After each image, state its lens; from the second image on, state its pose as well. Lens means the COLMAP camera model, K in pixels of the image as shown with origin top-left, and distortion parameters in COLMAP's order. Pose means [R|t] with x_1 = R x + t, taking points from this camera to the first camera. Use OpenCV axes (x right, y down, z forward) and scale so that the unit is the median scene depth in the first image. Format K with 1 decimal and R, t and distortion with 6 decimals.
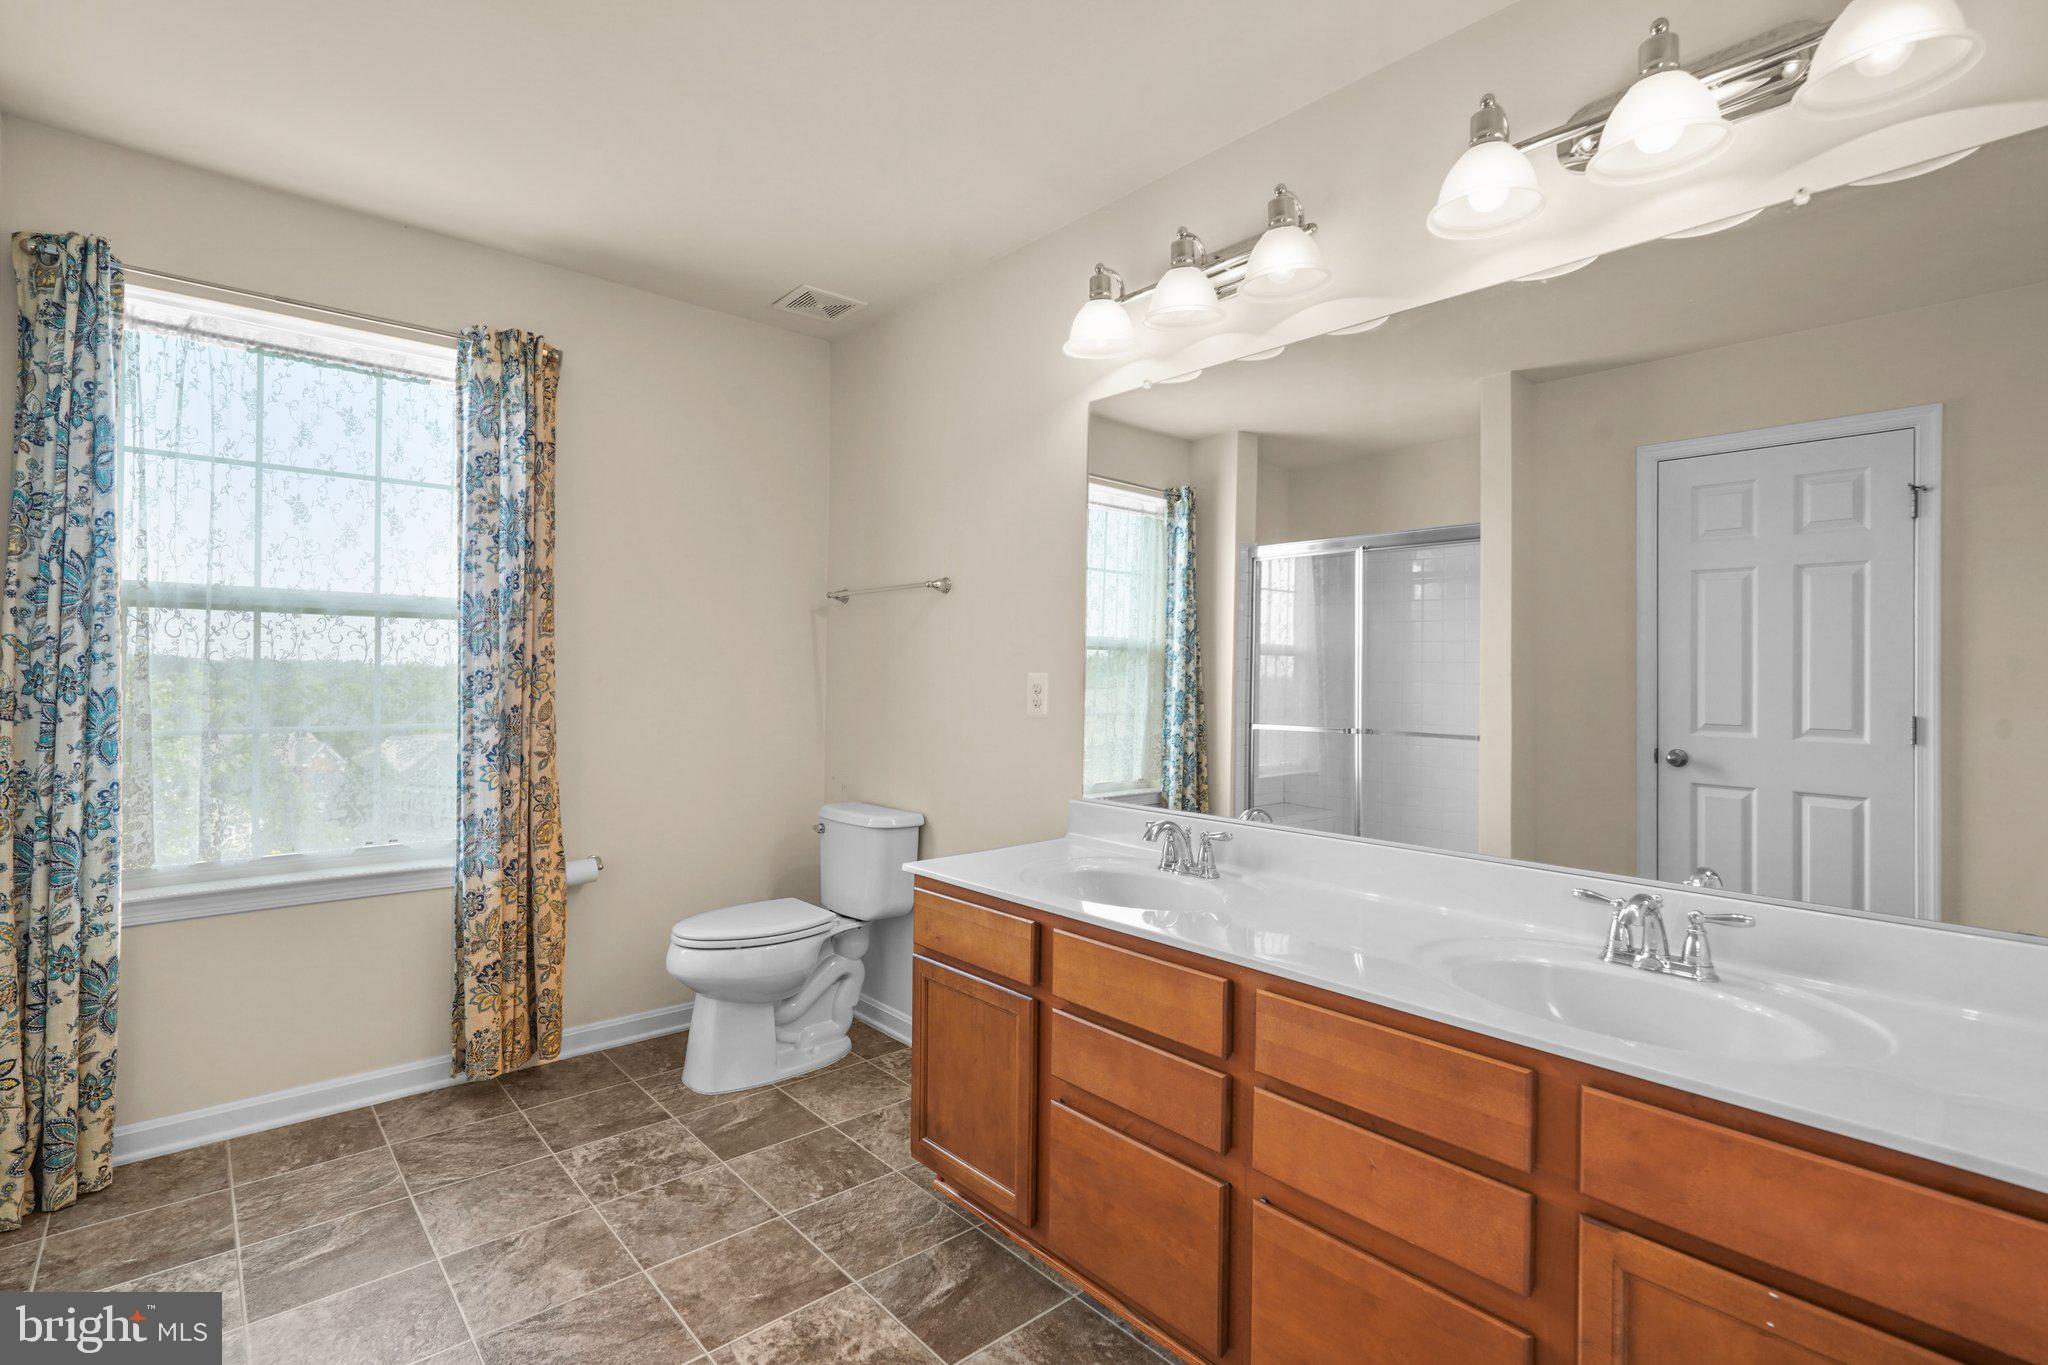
lens RADIAL K [[939.4, 0, 1024.5], [0, 939.4, 674.4], [0, 0, 1]] dist [-0.000529, 0.002166]
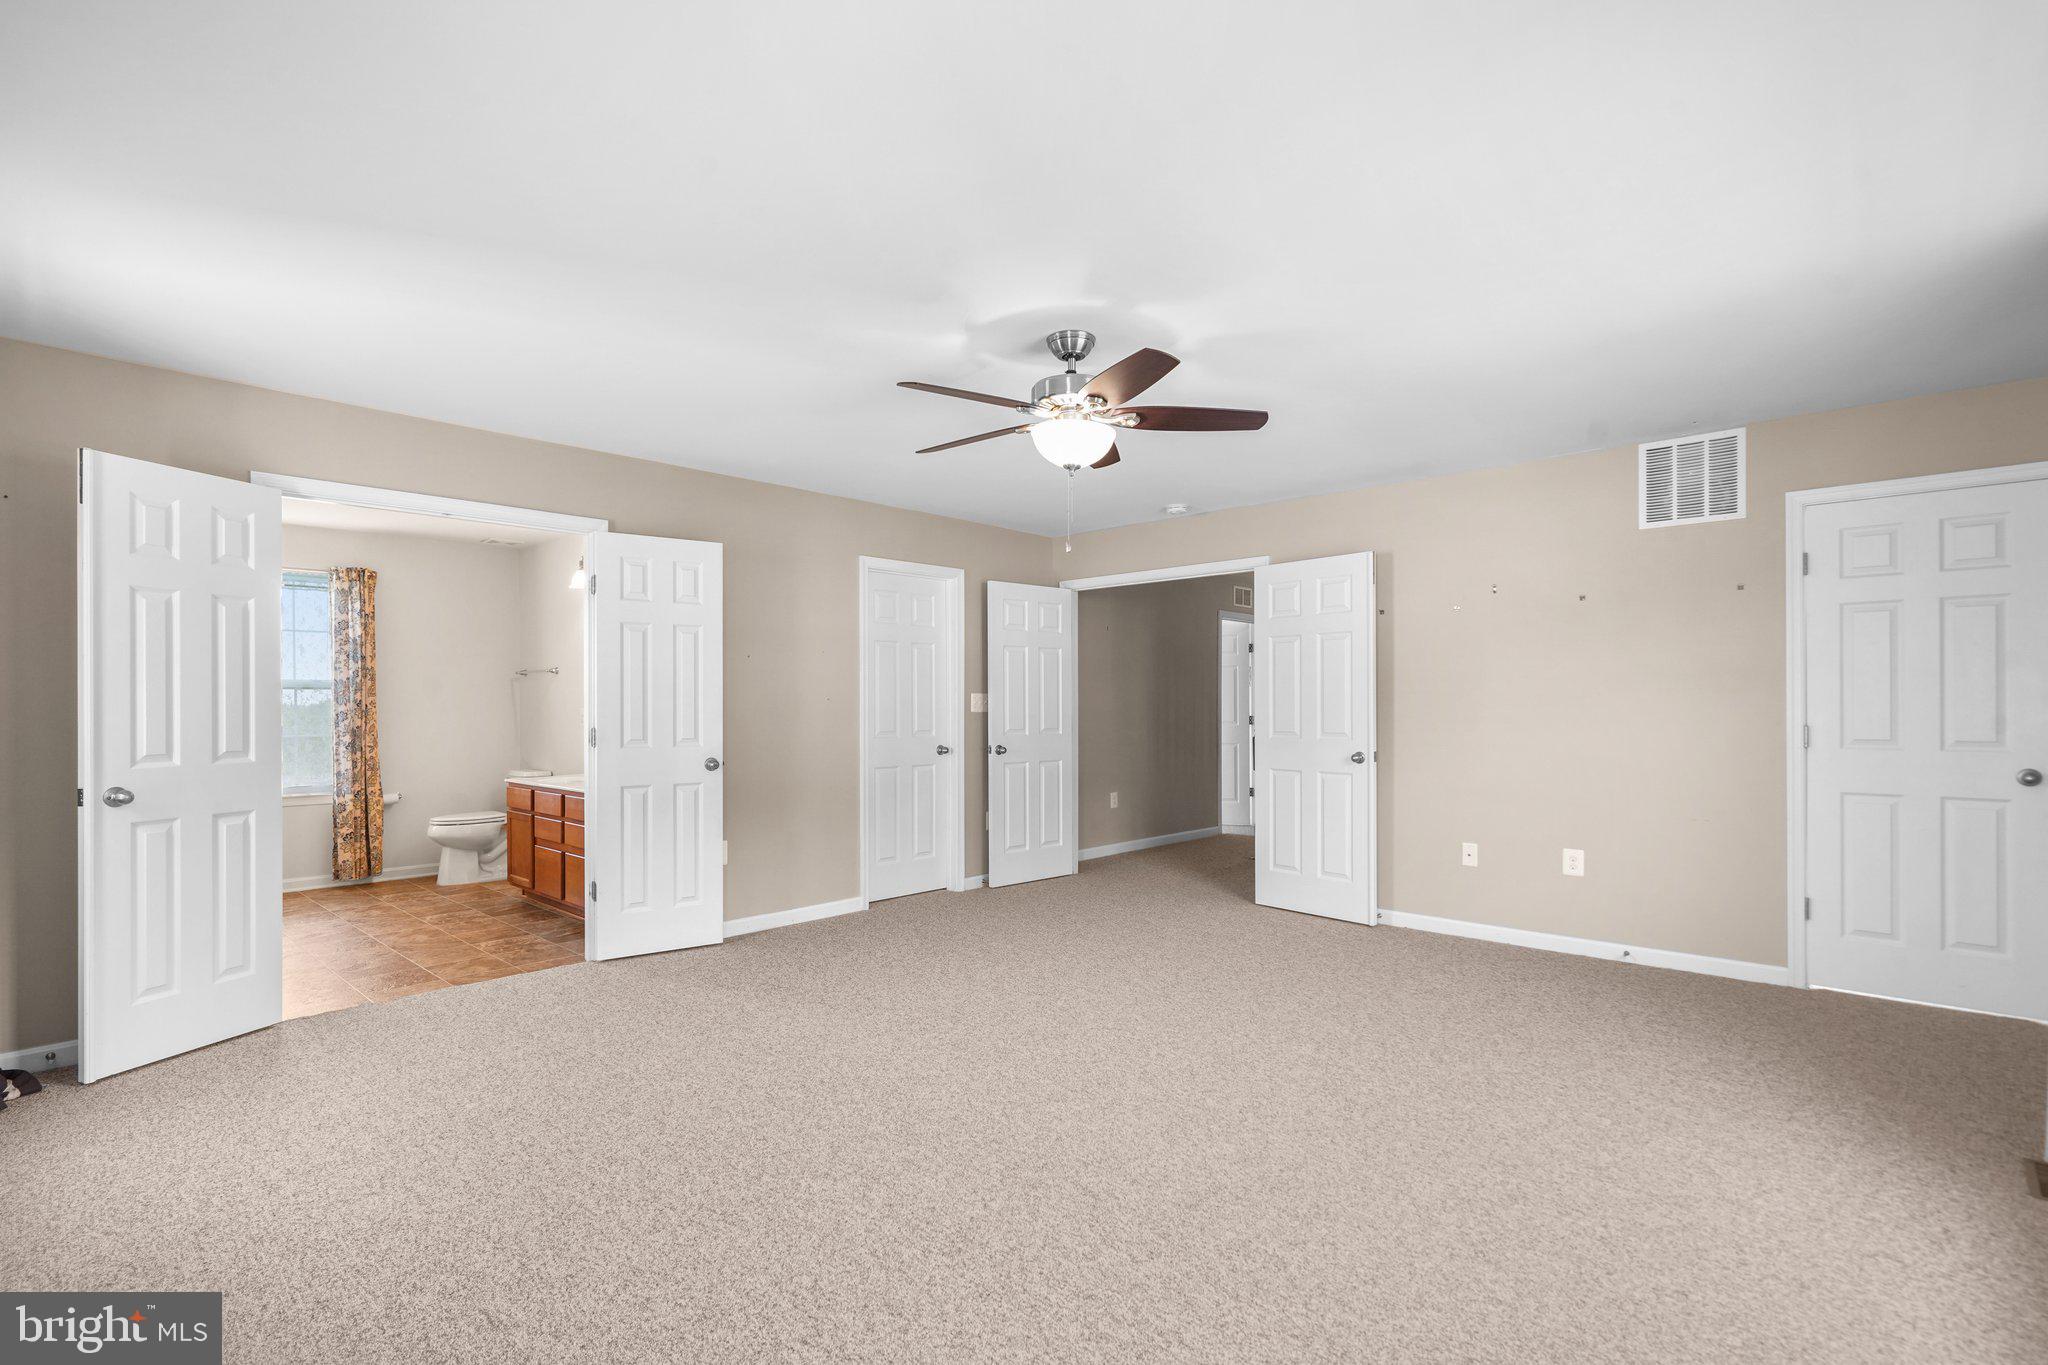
lens RADIAL K [[939.4, 0, 1011.6], [0, 939.4, 699.7], [0, 0, 1]] dist [-0.000529, 0.002166]
pose [[0.996189, -0.020461, 0.084783, 0.896777], [0.020396, 0.999791, 0.001627, -0.003649], [-0.084799, 0.000108, 0.996398, -1.495037]]
